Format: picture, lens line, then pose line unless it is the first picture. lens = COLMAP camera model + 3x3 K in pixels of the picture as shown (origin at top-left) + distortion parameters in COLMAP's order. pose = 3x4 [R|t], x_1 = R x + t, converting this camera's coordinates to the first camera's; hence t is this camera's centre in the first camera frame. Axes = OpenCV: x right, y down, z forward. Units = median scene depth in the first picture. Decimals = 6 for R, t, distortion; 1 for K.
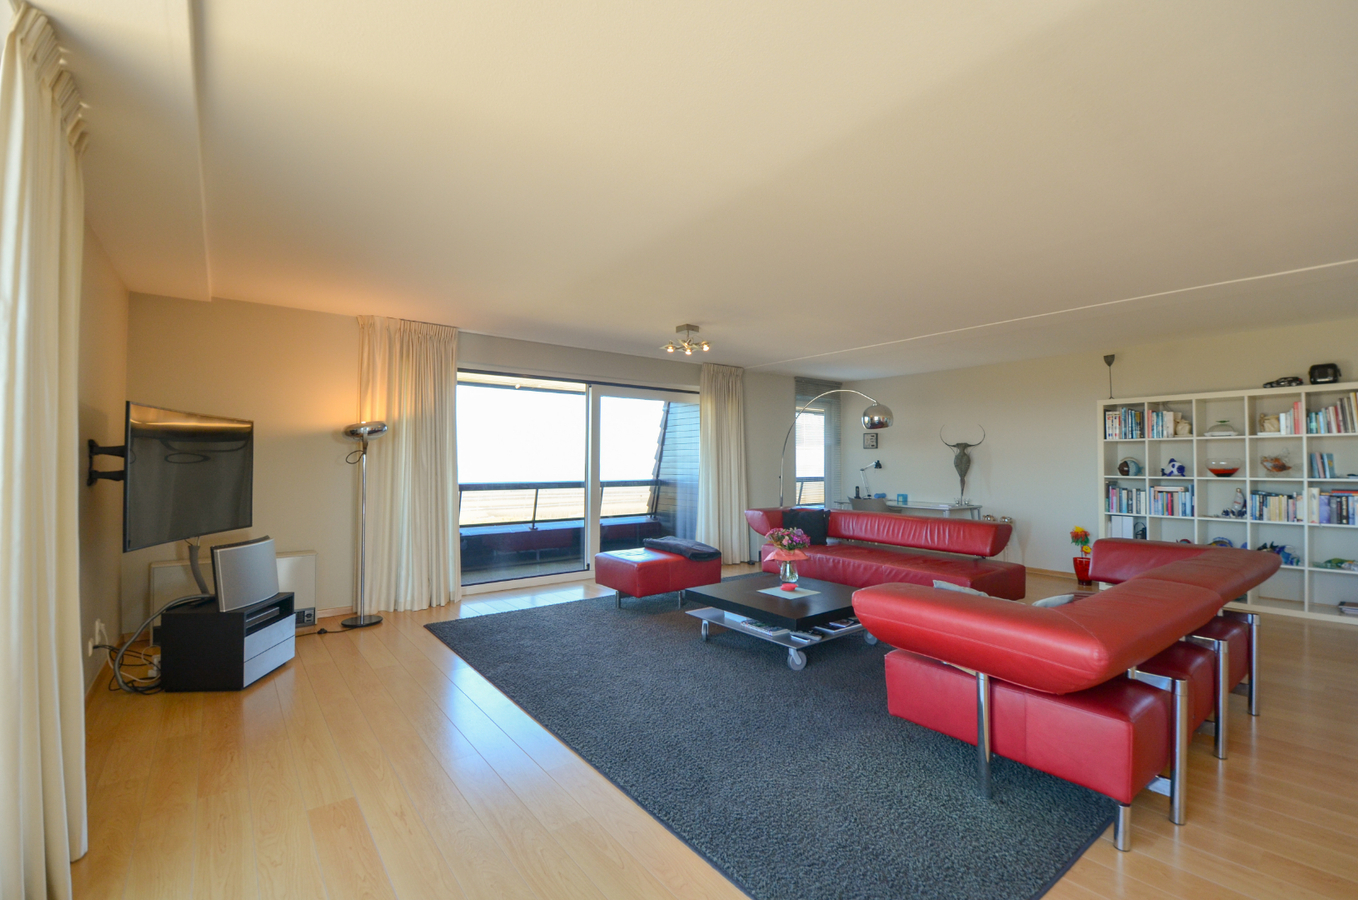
lens RADIAL K [[602.7, 0, 695.8], [0, 602.7, 449.1], [0, 0, 1]] dist [-0.017047, -0.005970]
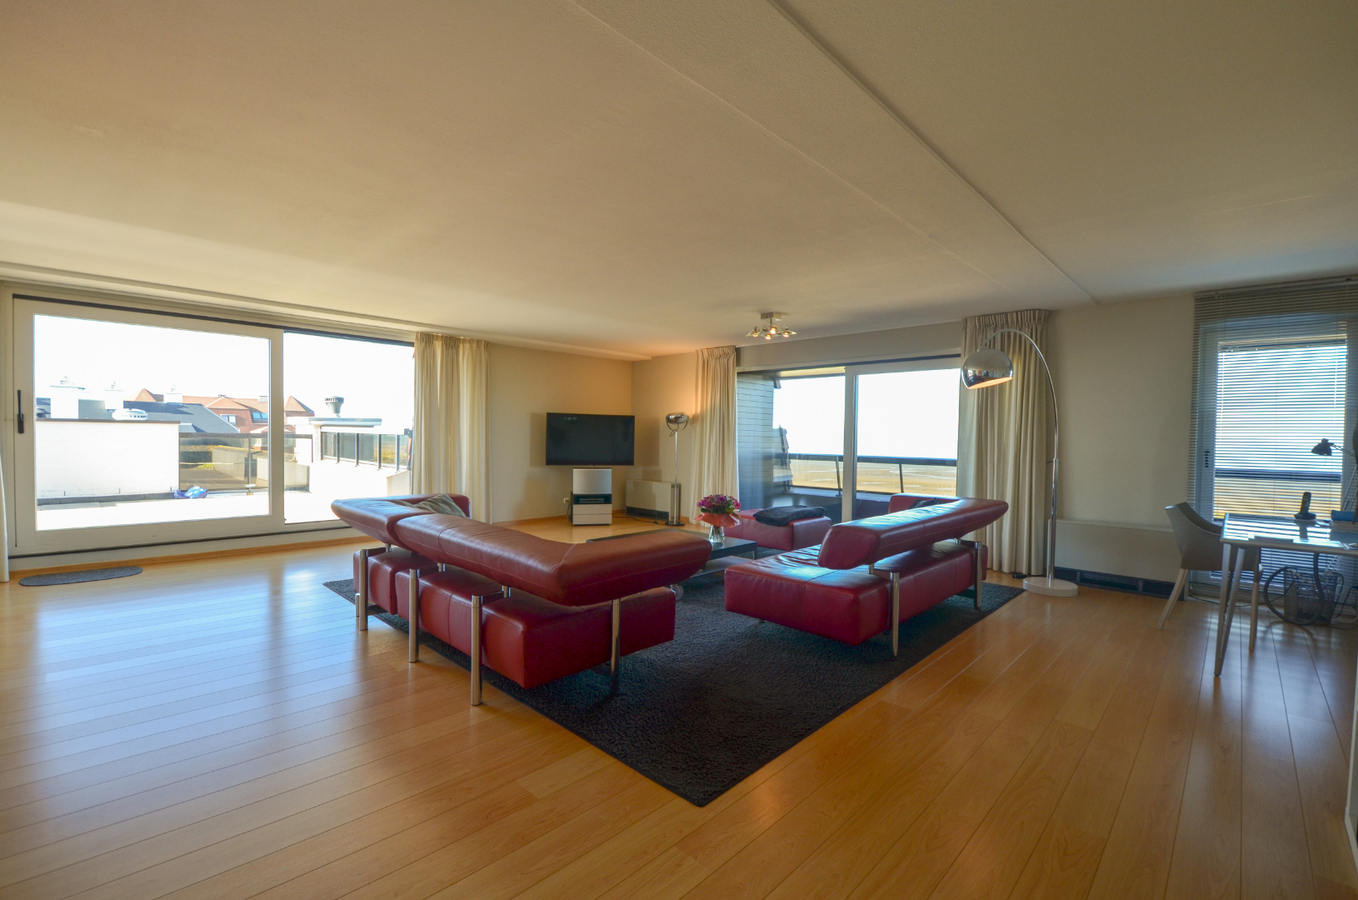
lens RADIAL K [[602.7, 0, 679.8], [0, 602.7, 458.5], [0, 0, 1]] dist [-0.017047, -0.005970]
pose [[0.124347, 0.035927, -0.991588, 0.875214], [0.009488, 0.999256, 0.037395, 0.016385], [0.992193, -0.014058, 0.123913, 0.558004]]
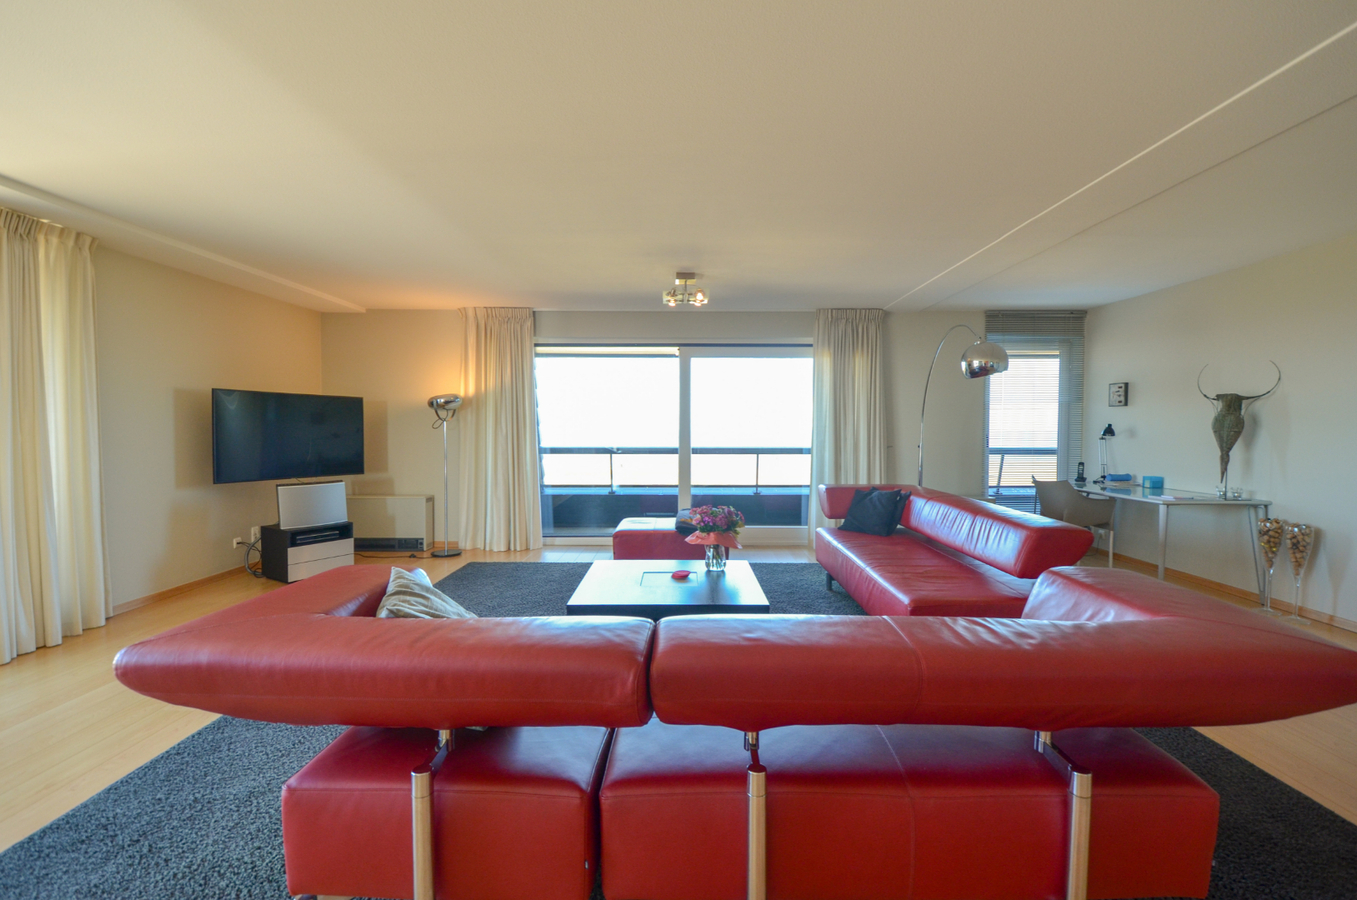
lens RADIAL K [[602.3, 0, 688.0], [0, 602.3, 449.0], [0, 0, 1]] dist [-0.017047, -0.005970]
pose [[0.779229, 0.021541, -0.626369, 0.446040], [0.014551, 0.998518, 0.052442, 0.006128], [0.626570, -0.049978, 0.777761, 0.243797]]
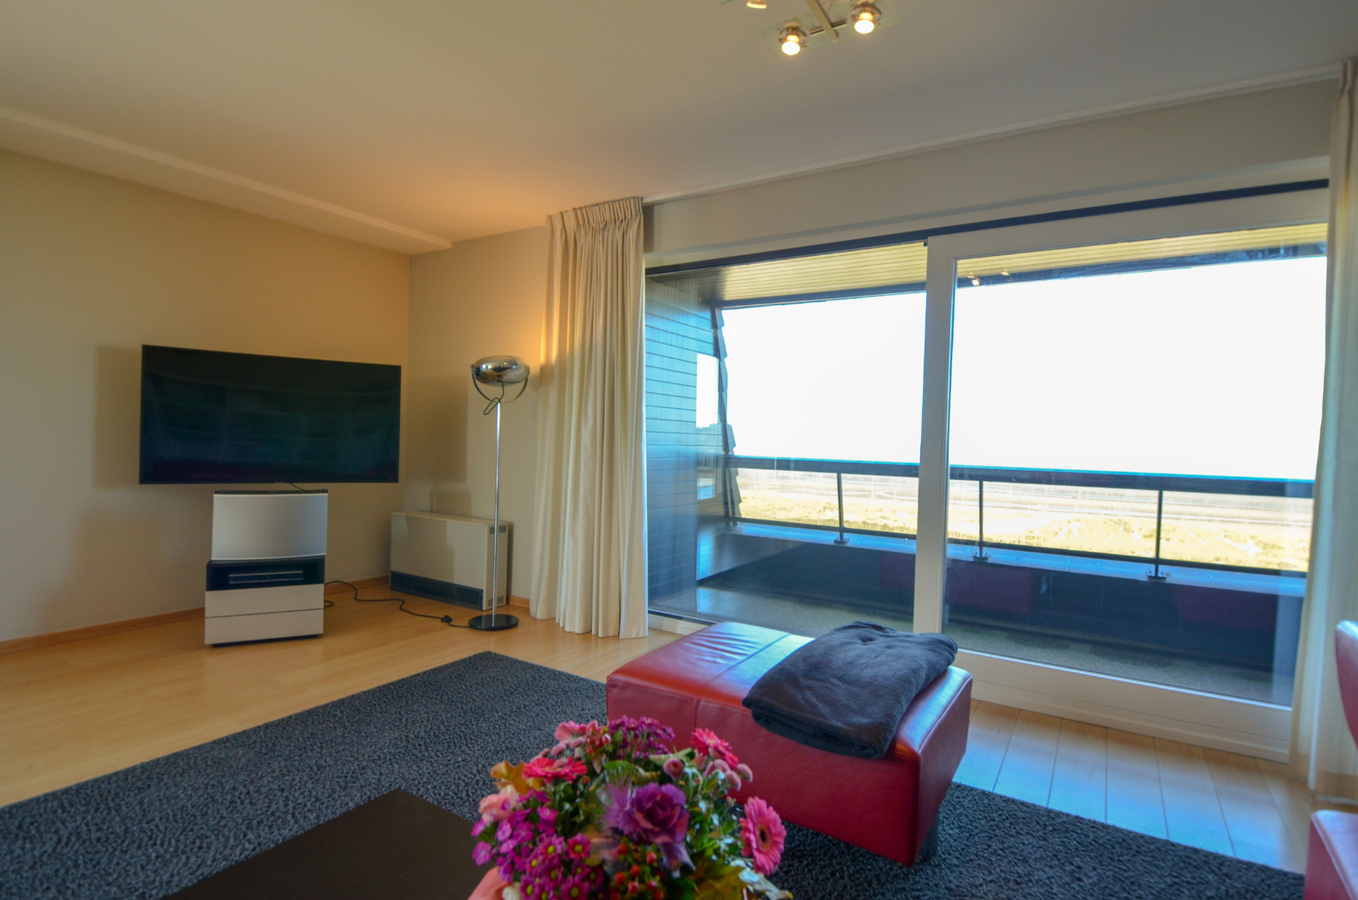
lens RADIAL K [[680.9, 0, 687.5], [0, 680.9, 453.6], [0, 0, 1]] dist [0.000393, -0.000740]
pose [[0.329997, 0.027257, -0.943588, 0.236438], [-0.004849, 0.999619, 0.027179, 0.034654], [0.943969, -0.004393, 0.330004, 0.667938]]
